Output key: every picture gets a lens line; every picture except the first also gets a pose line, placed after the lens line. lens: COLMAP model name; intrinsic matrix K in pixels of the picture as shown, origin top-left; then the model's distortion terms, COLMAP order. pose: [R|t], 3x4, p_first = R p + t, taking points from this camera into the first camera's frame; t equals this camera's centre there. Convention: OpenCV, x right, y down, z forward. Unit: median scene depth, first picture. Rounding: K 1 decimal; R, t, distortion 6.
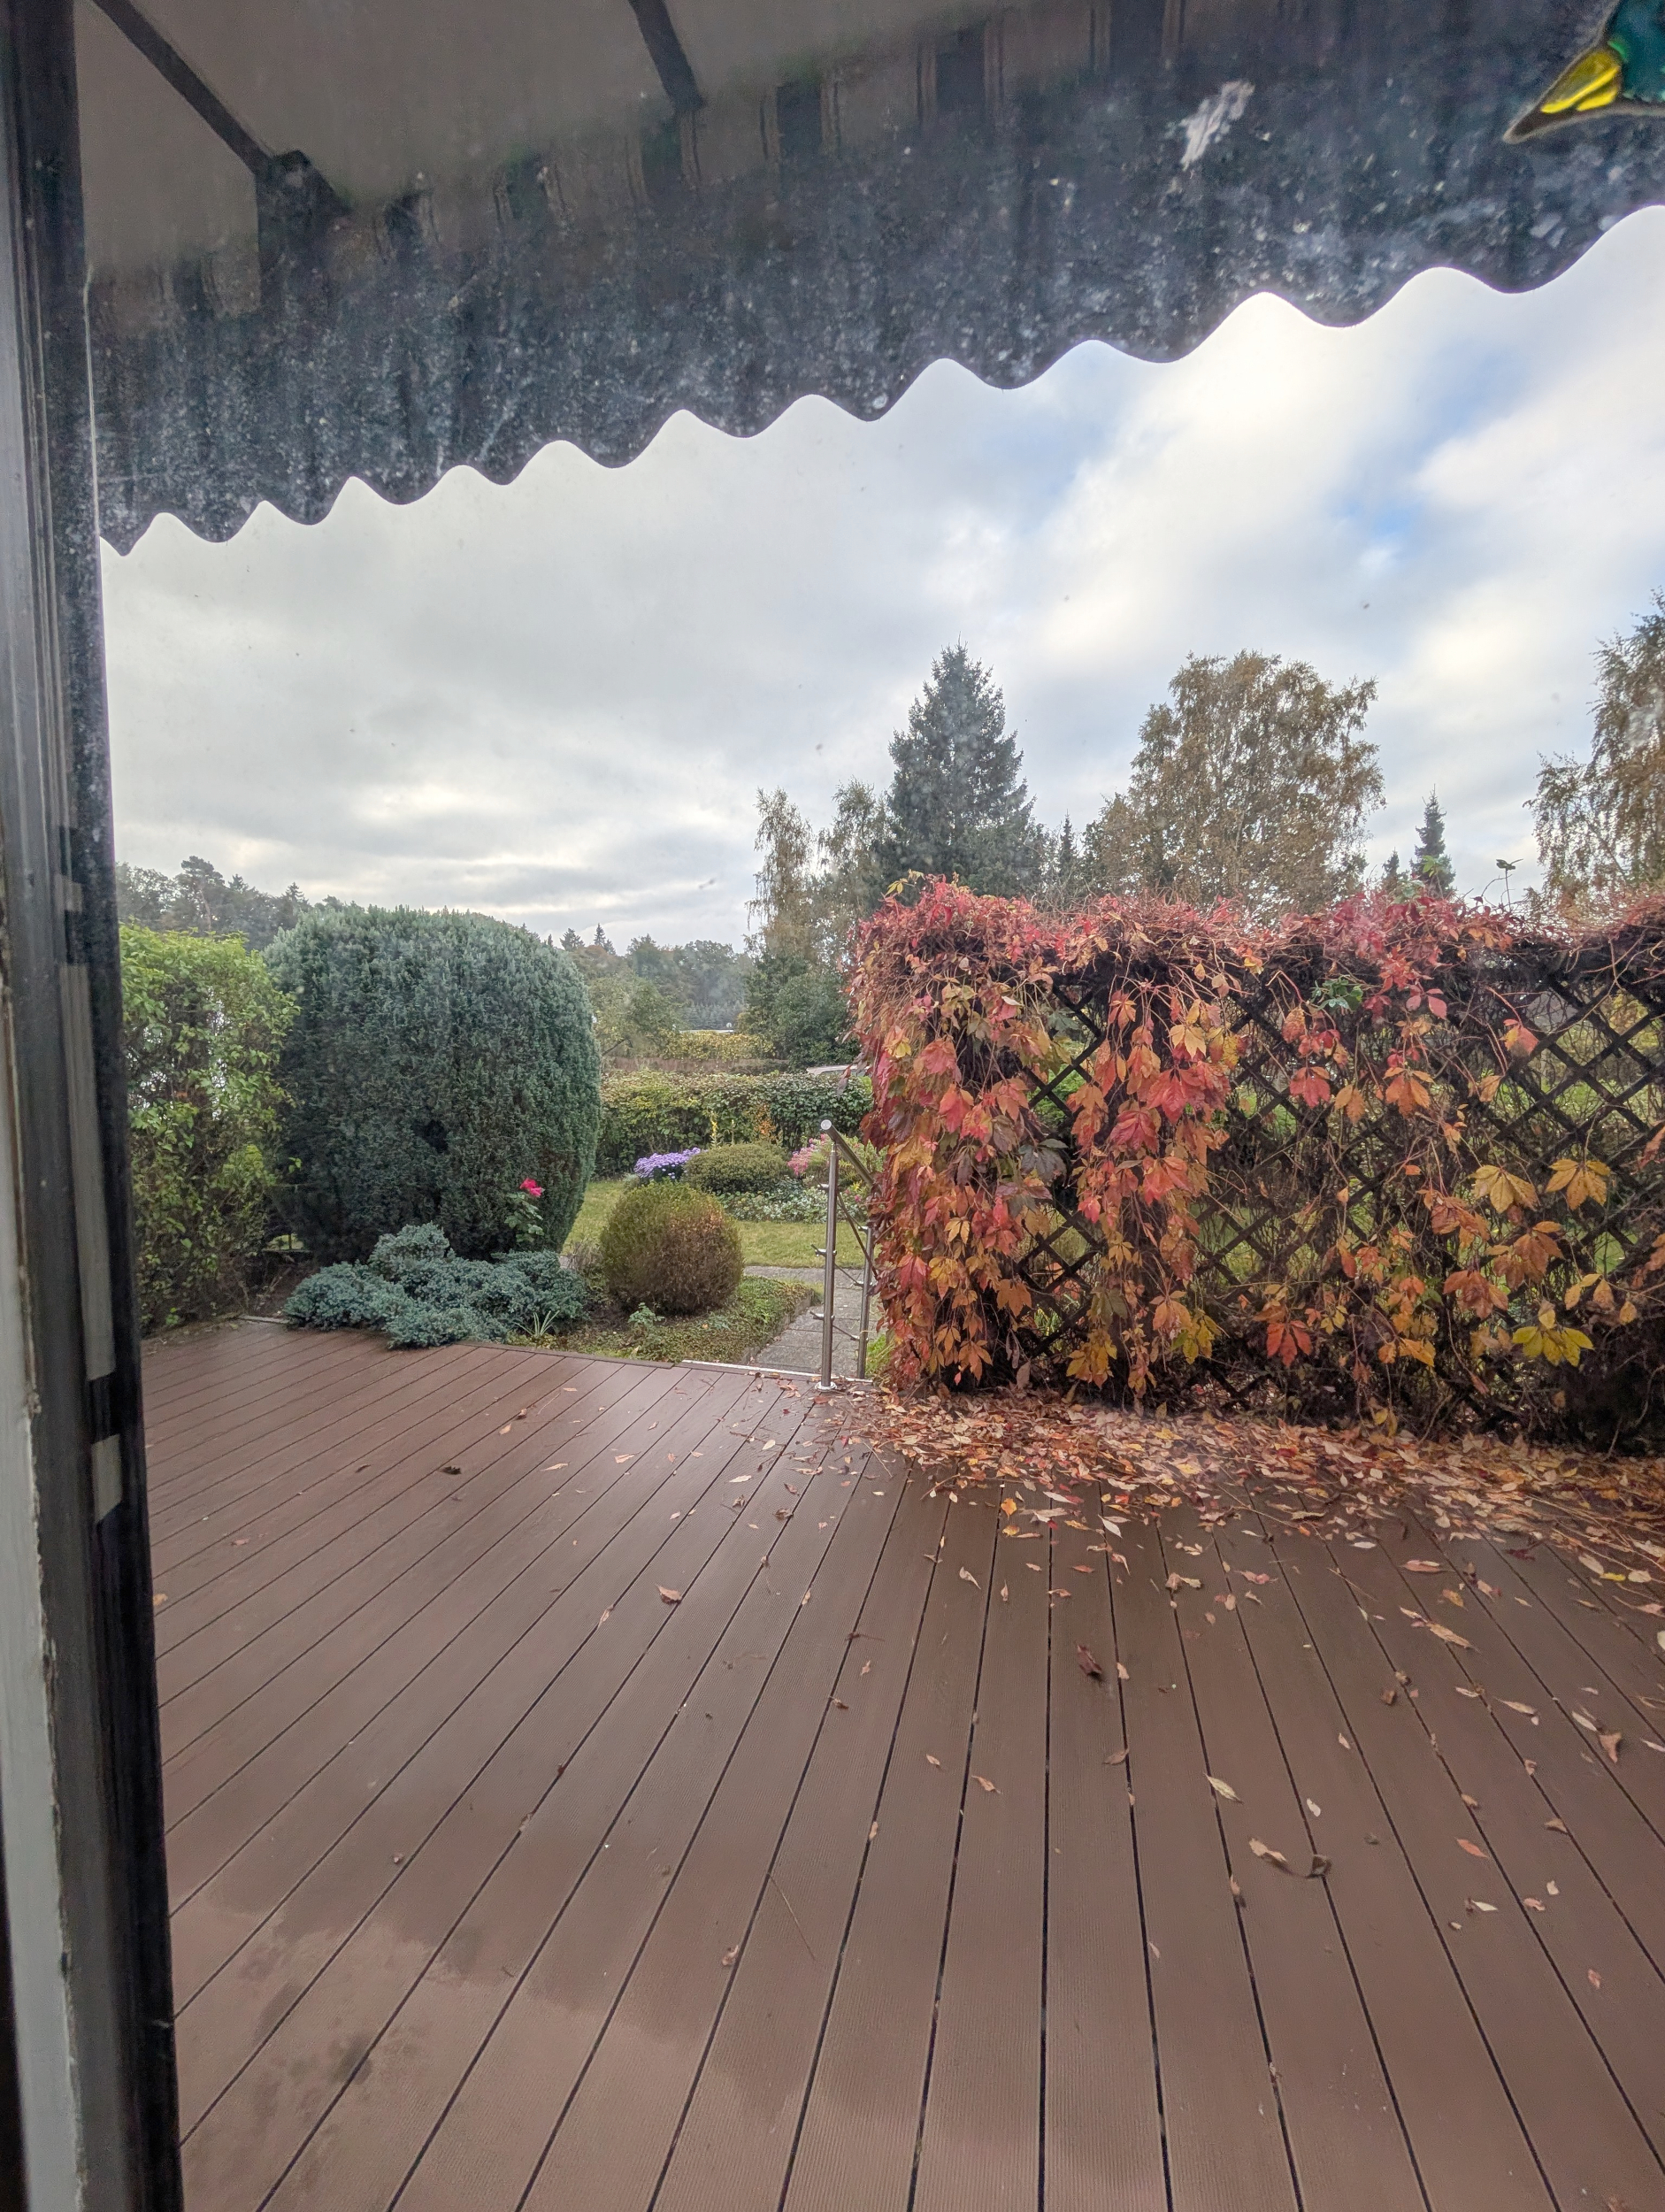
lens RADIAL K [[833.6, 0, 819.1], [0, 833.6, 1096.2], [0, 0, 1]] dist [0.001485, 0.000137]
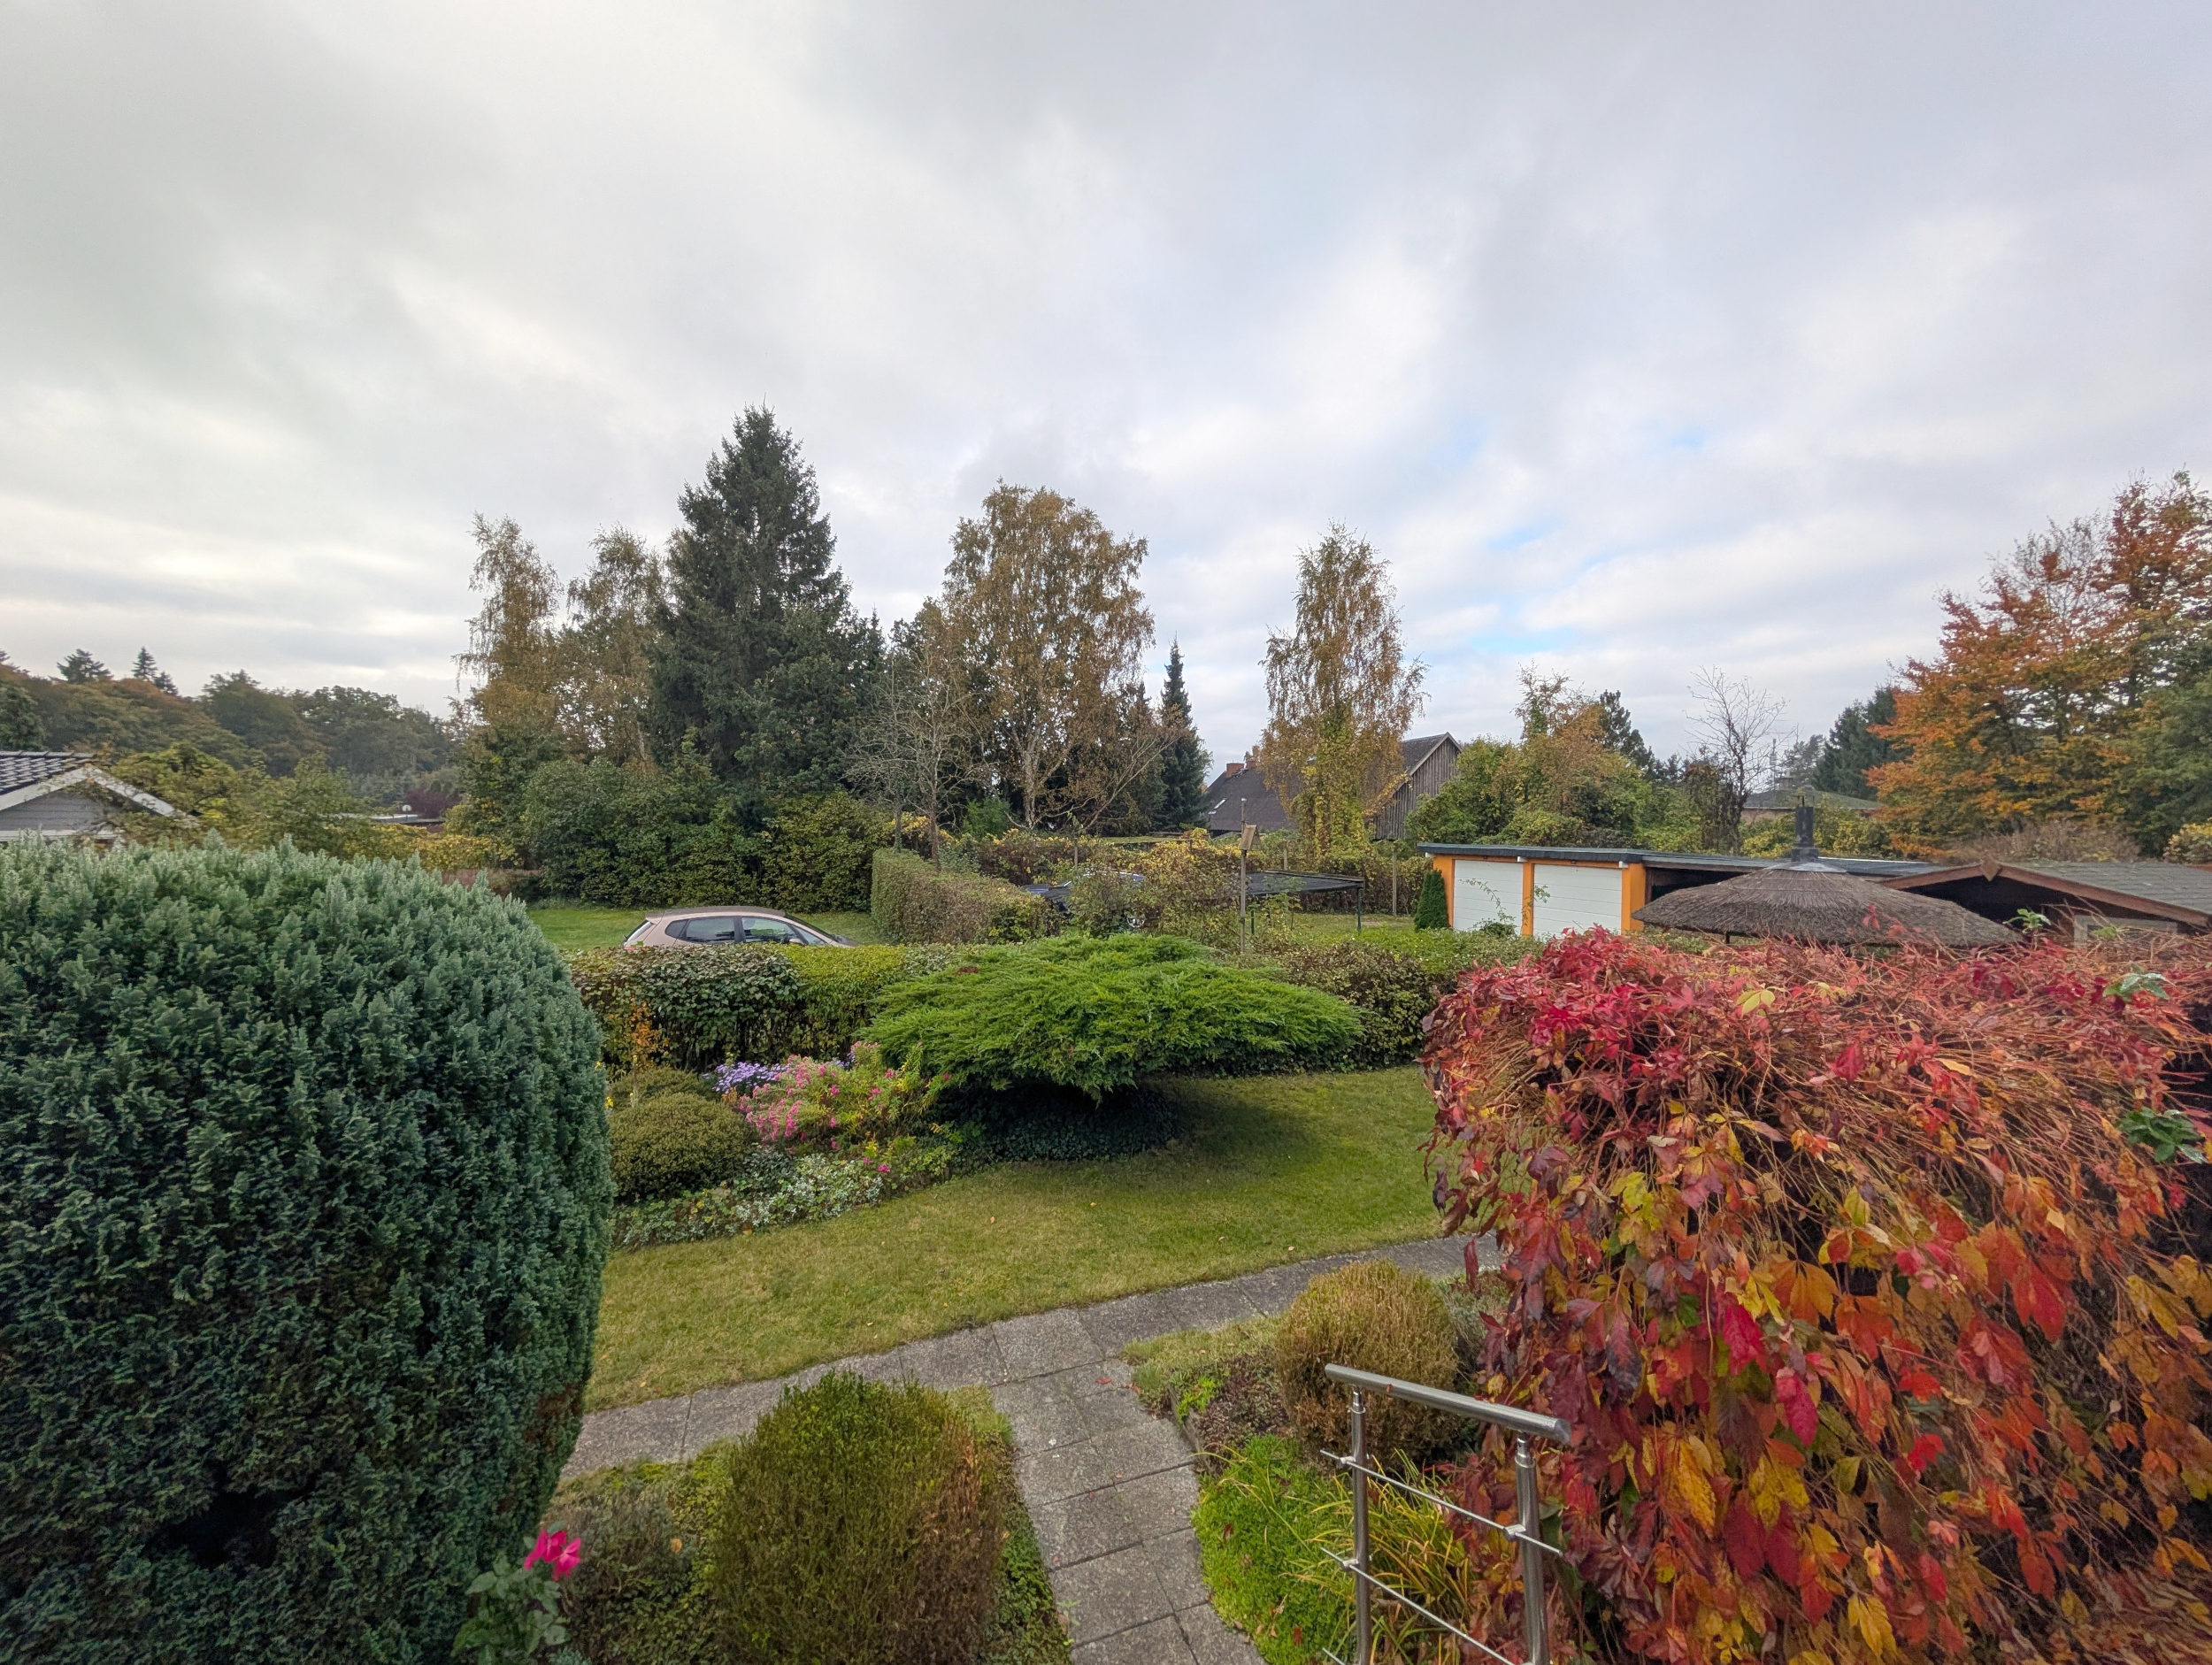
lens RADIAL K [[846.9, 0, 1095.1], [0, 846.9, 837.9], [0, 0, 1]] dist [0.000332, 0.000135]
pose [[0.830408, 0.000647, 0.557156, -0.046353], [0.026806, 0.998795, -0.041112, -0.027902], [-0.556511, 0.049075, 0.829390, 0.063681]]
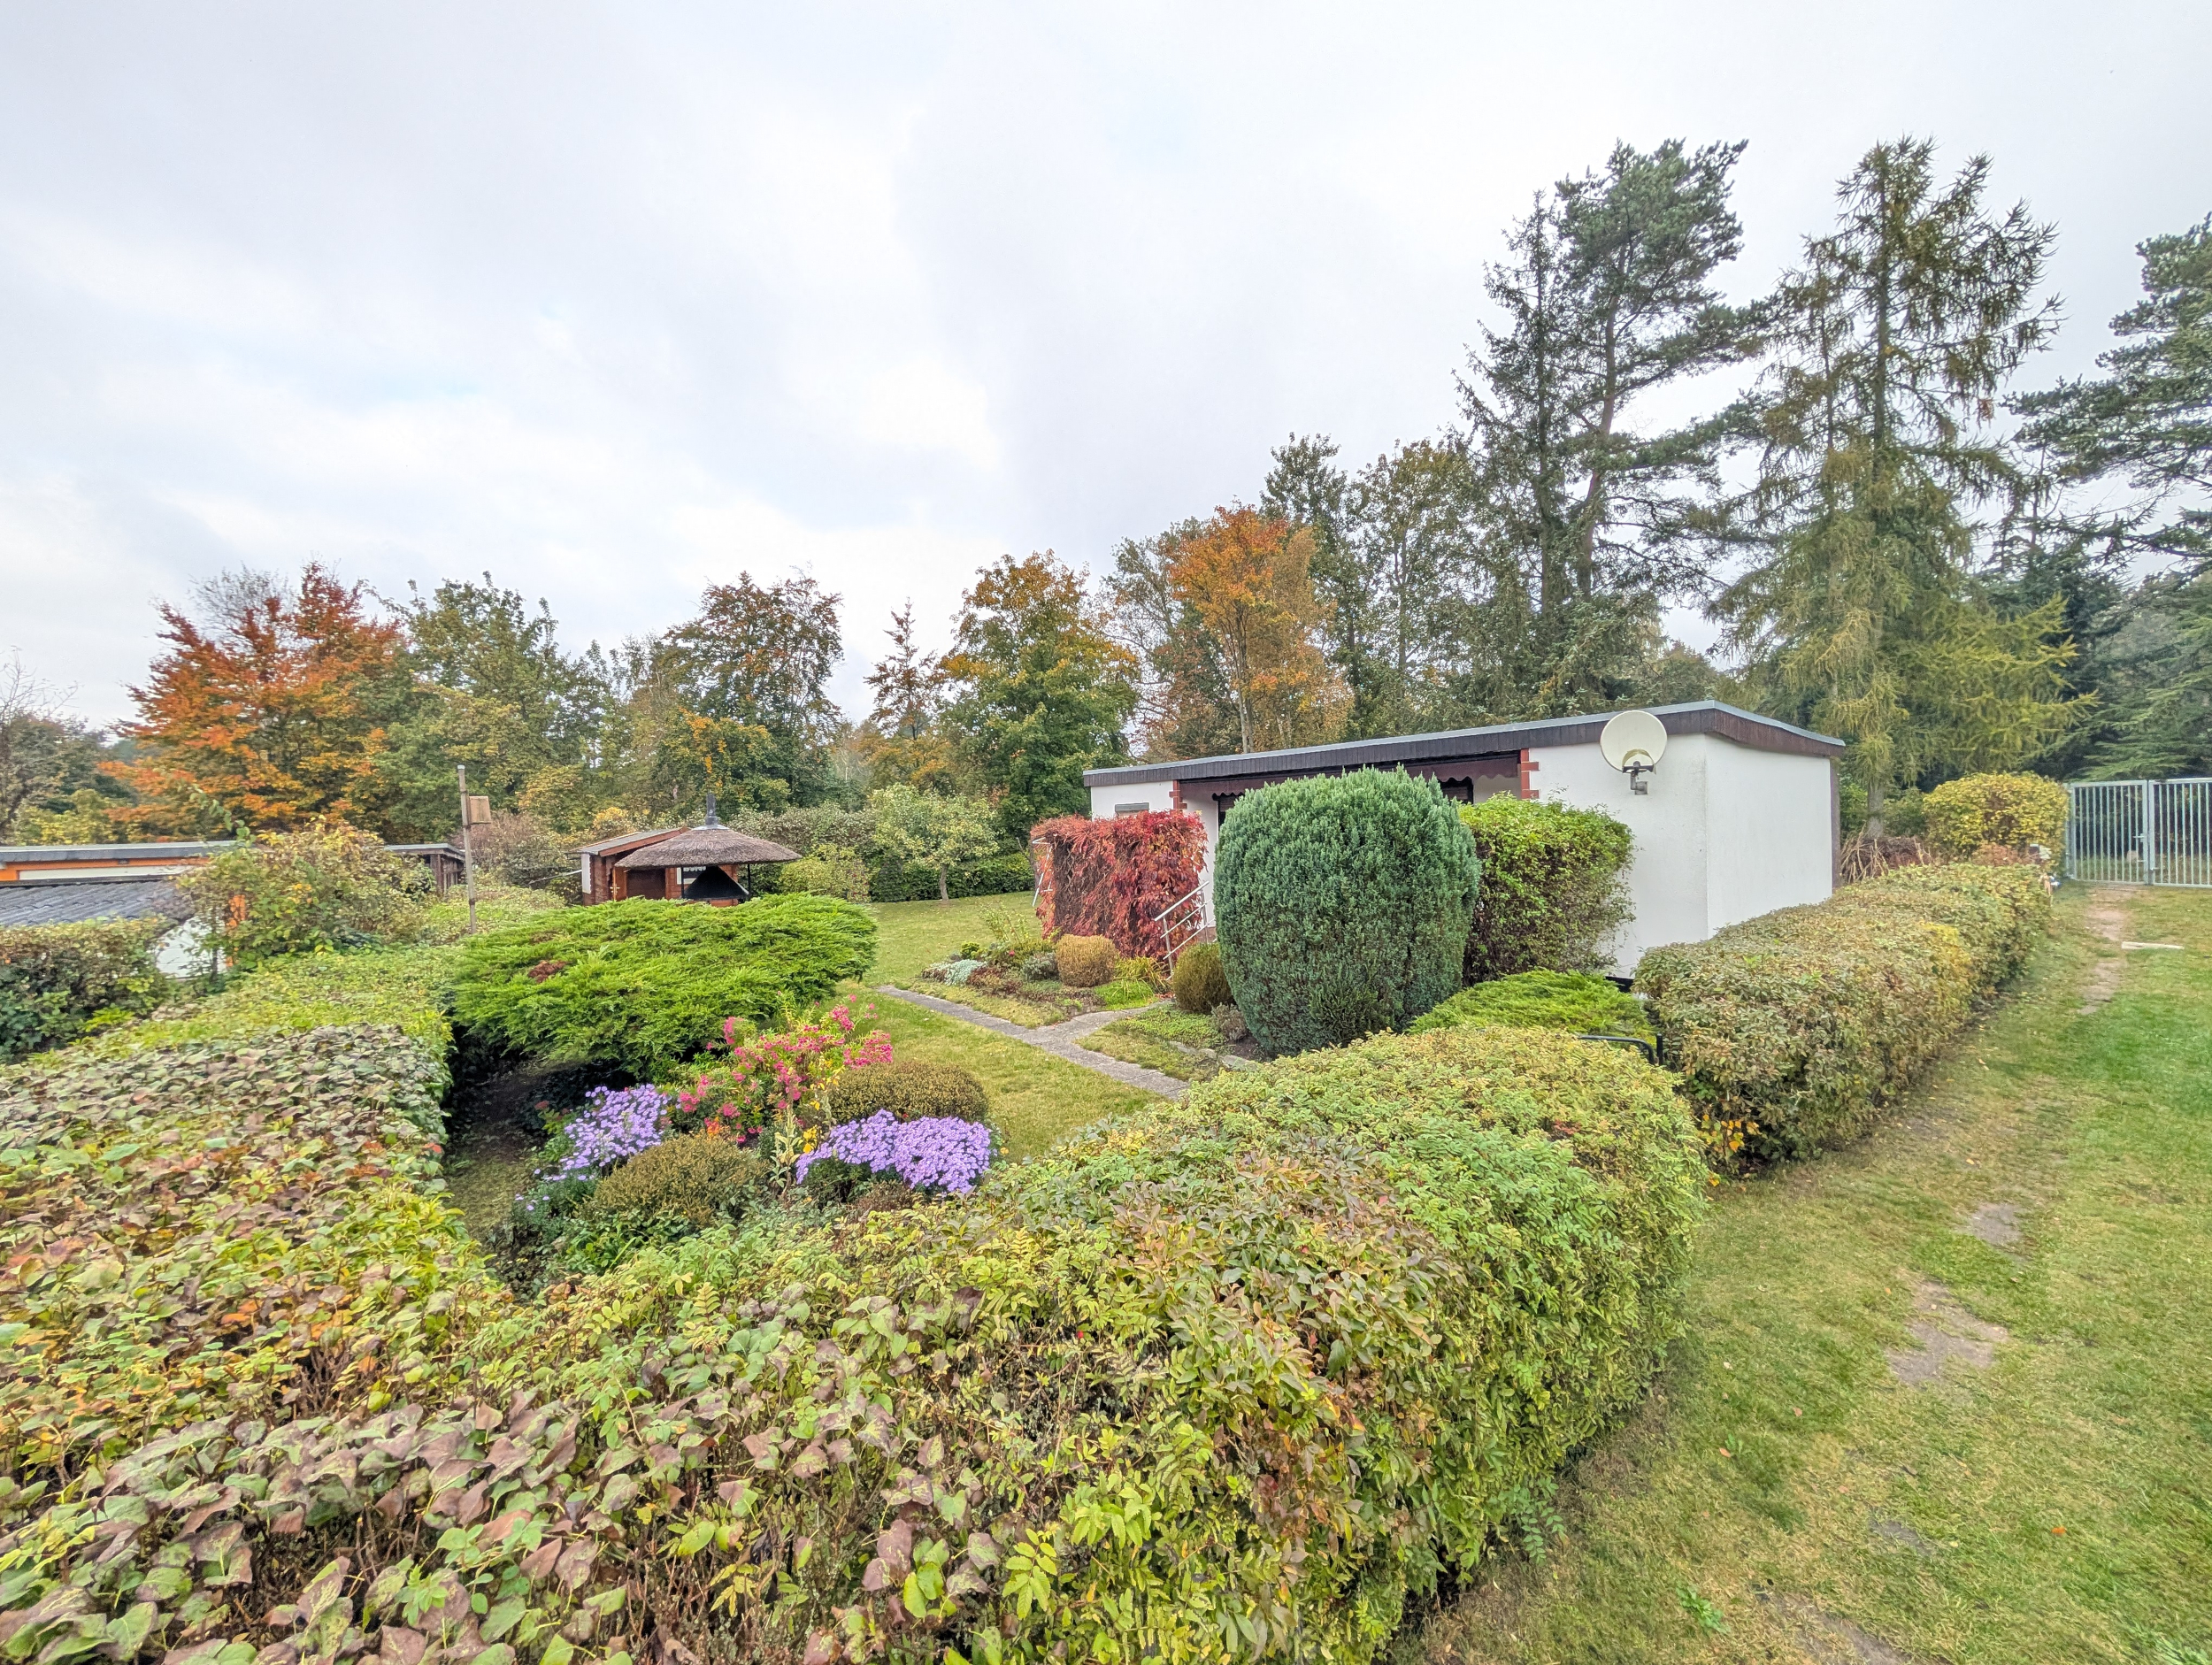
lens RADIAL K [[833.6, 0, 1091.2], [0, 833.6, 835.1], [0, 0, 1]] dist [0.001485, 0.000137]
pose [[-0.778485, 0.010338, 0.627578, -0.154483], [0.063657, 0.996009, 0.062558, -0.035796], [-0.624427, 0.088650, -0.776036, 0.352374]]
